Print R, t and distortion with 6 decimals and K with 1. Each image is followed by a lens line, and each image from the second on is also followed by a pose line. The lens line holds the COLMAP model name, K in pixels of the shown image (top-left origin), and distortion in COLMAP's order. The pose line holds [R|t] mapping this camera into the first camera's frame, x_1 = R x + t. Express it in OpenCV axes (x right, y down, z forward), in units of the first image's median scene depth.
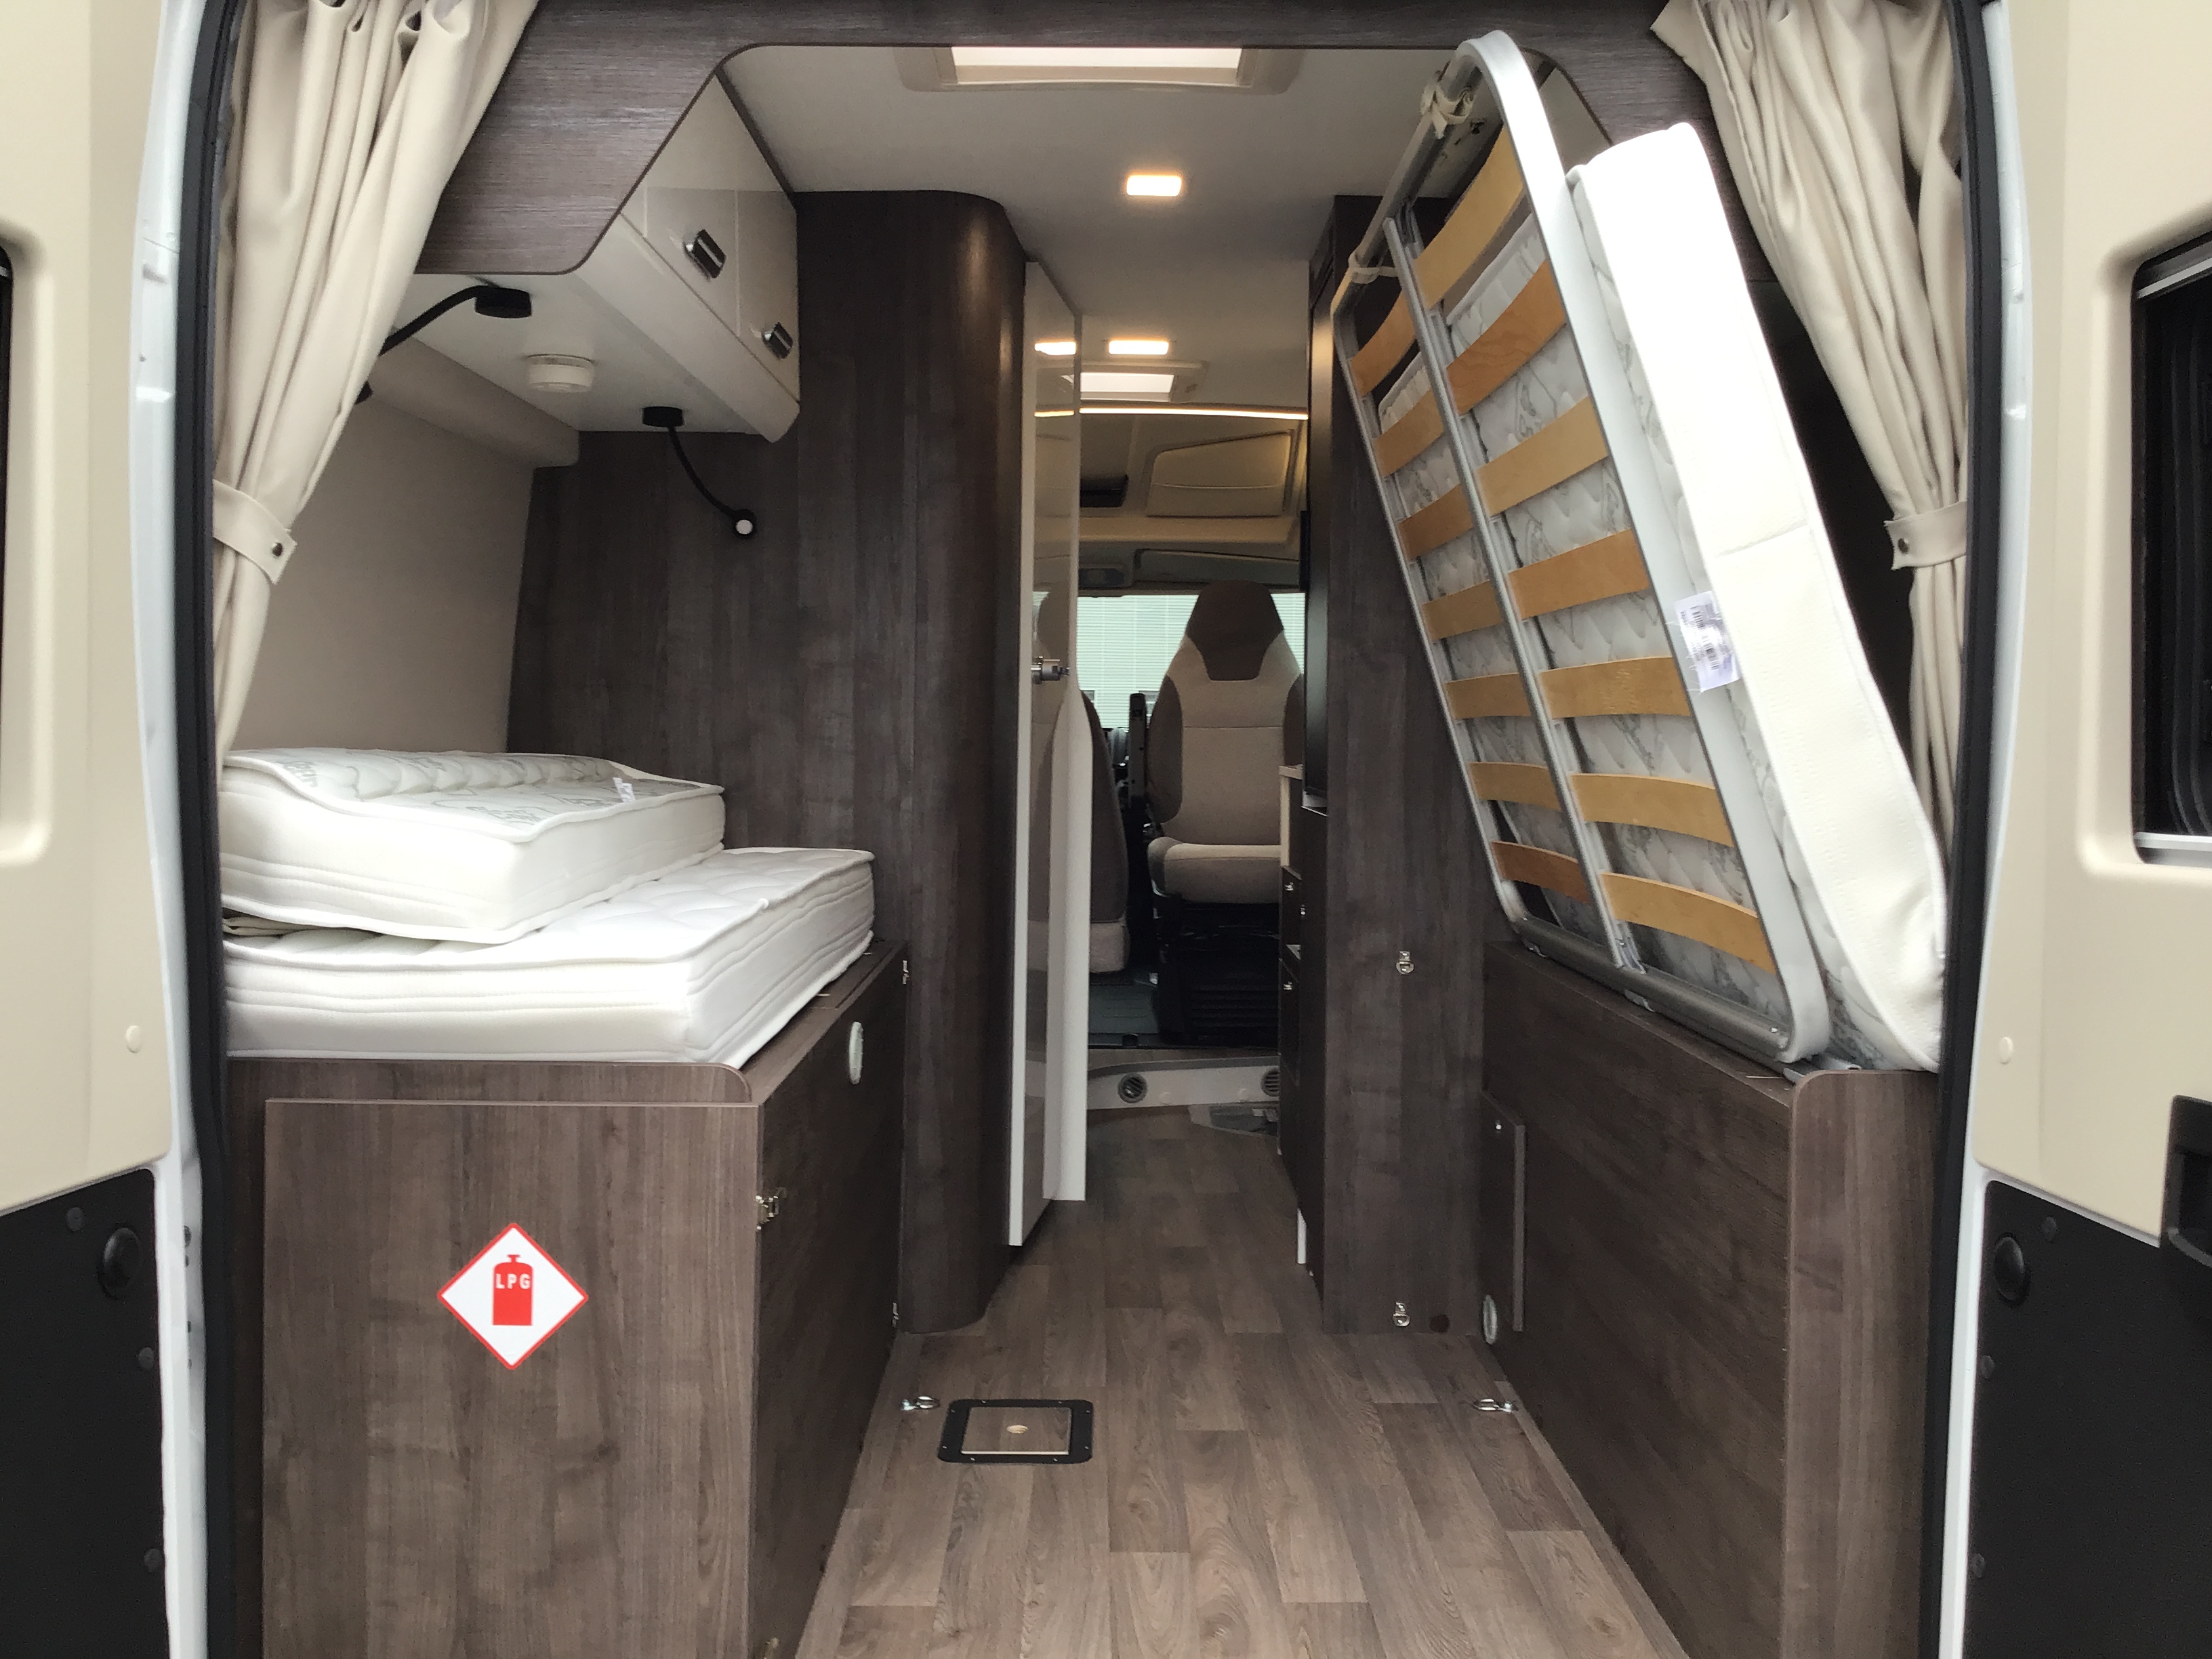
lens RADIAL K [[1946.9, 0, 1102.3], [0, 1946.9, 831.1], [0, 0, 1]] dist [0.128705, -0.244331]
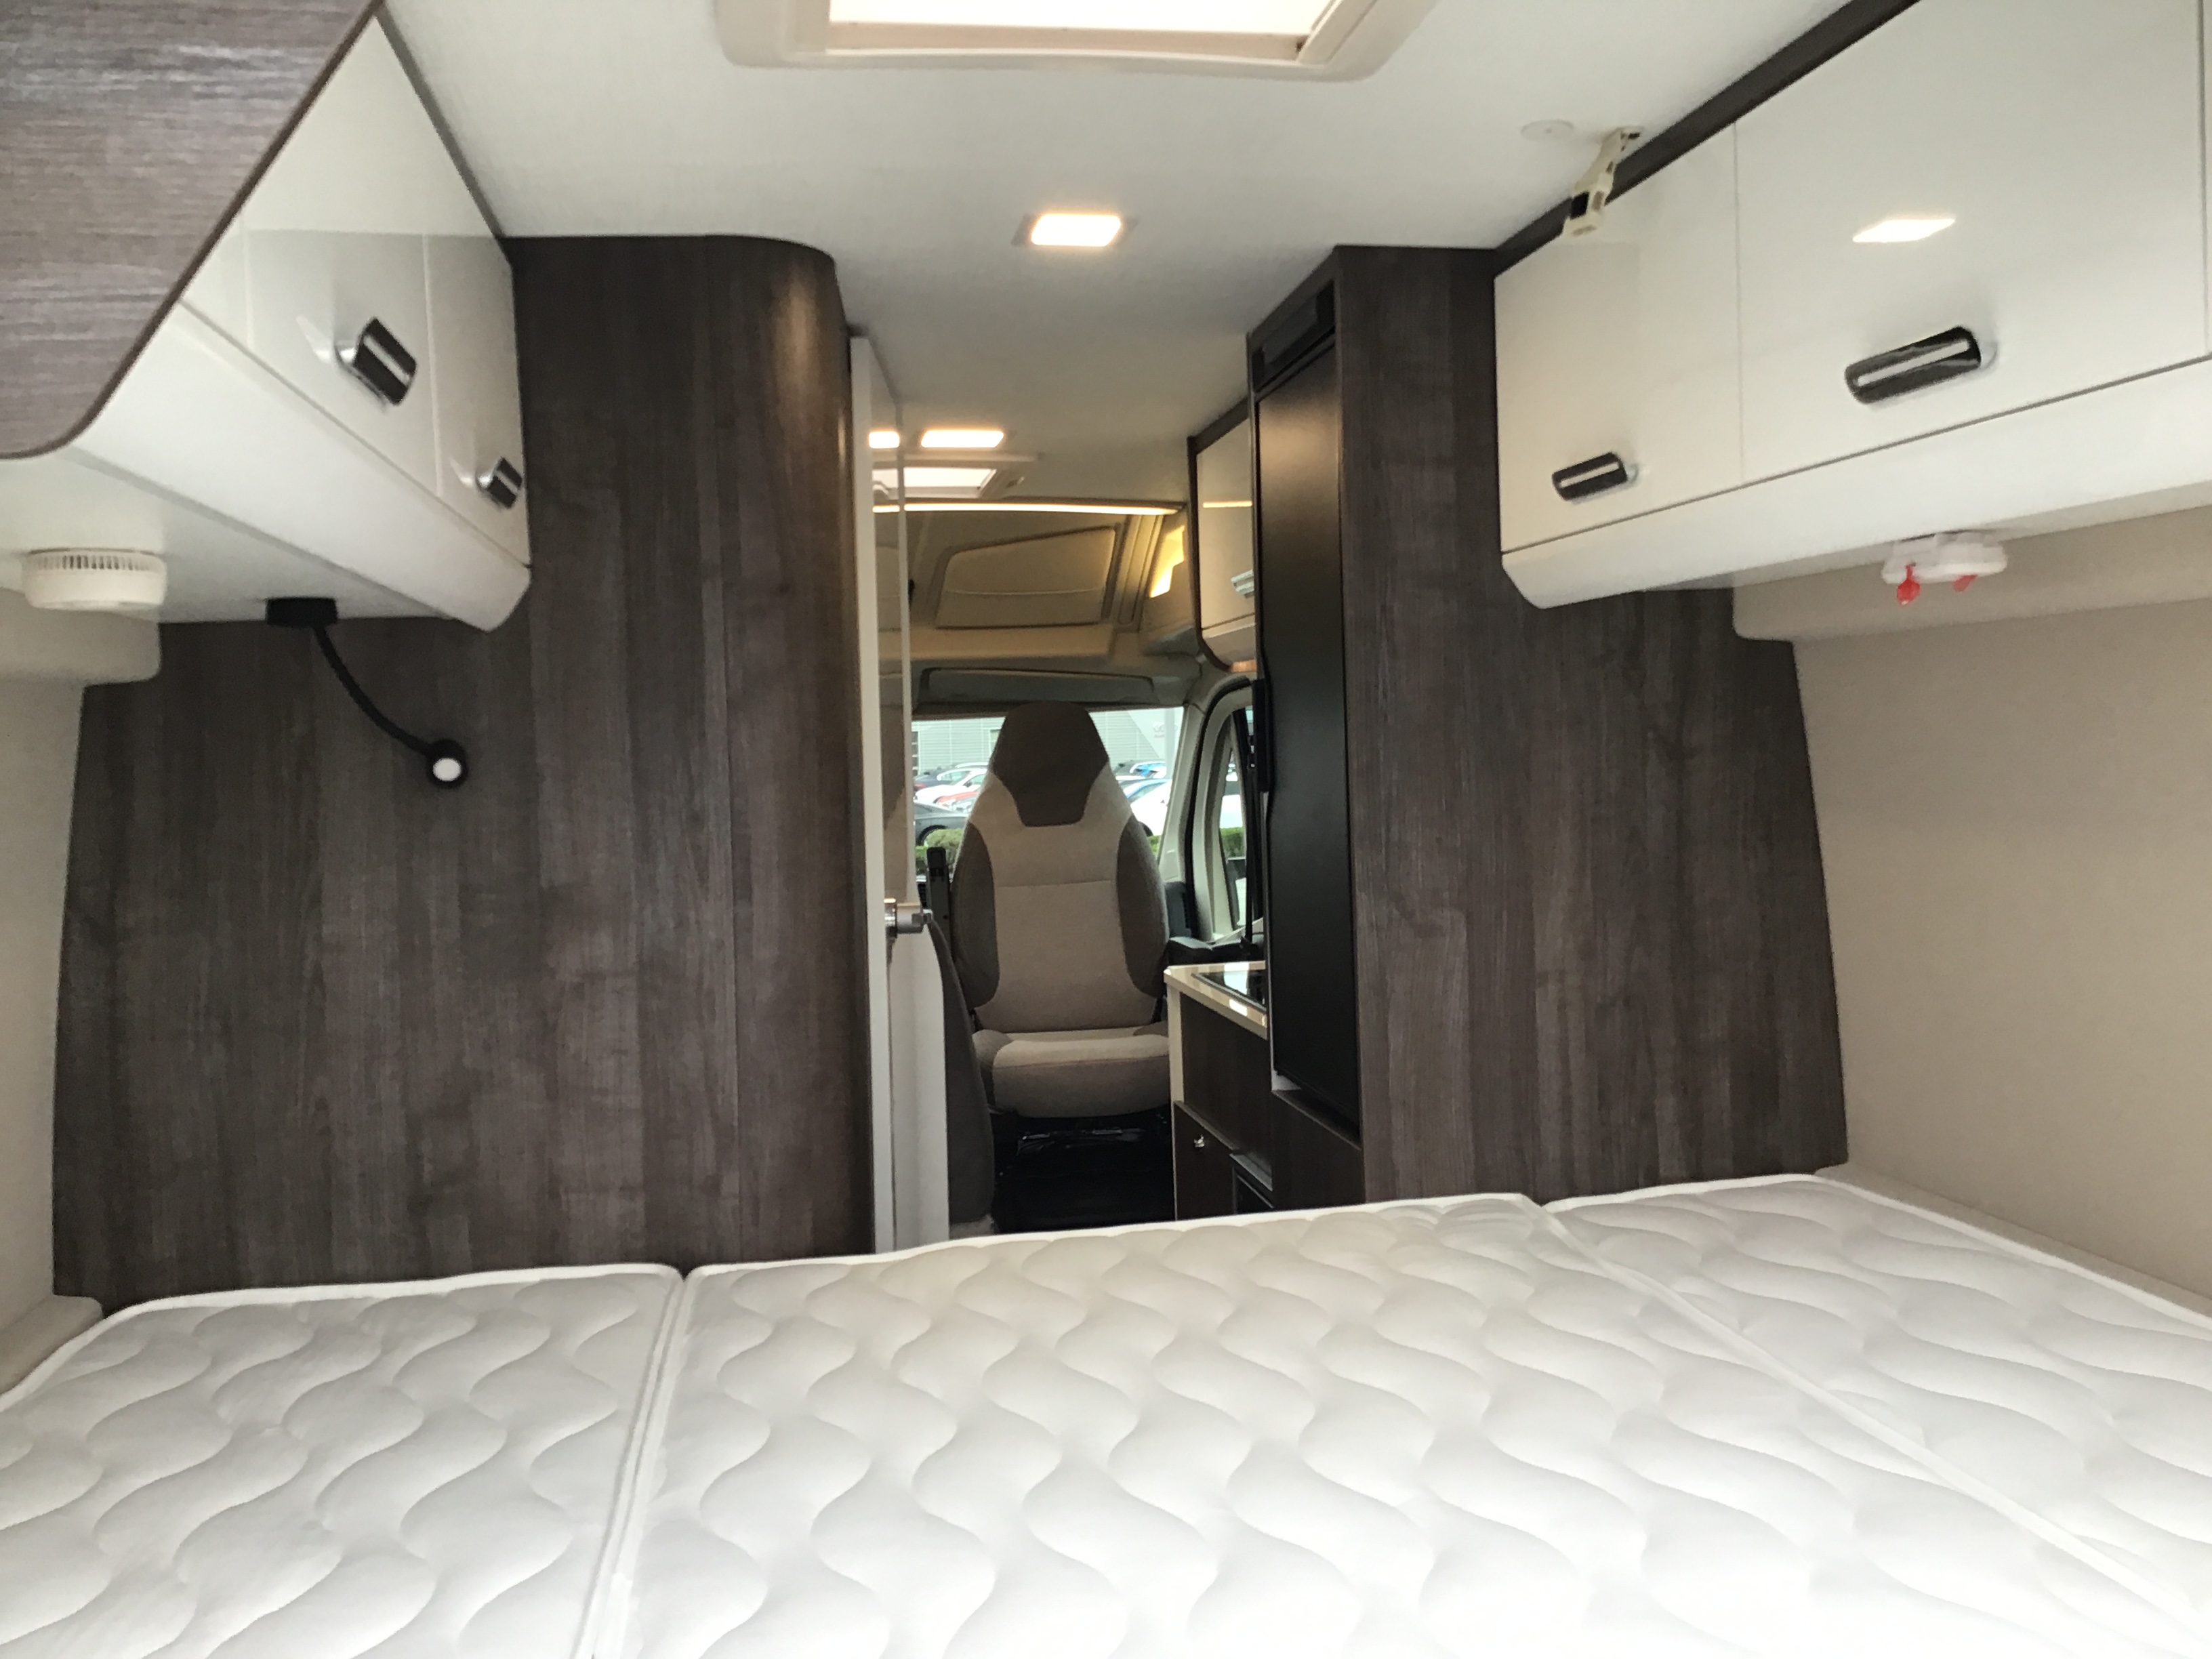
lens RADIAL K [[1946.9, 0, 1102.3], [0, 1946.9, 831.1], [0, 0, 1]] dist [0.128705, -0.244331]
pose [[0.986196, -0.047393, 0.158658, -0.090019], [0.050088, 0.998660, -0.013032, -0.135242], [-0.157828, 0.020799, 0.987248, 0.406594]]
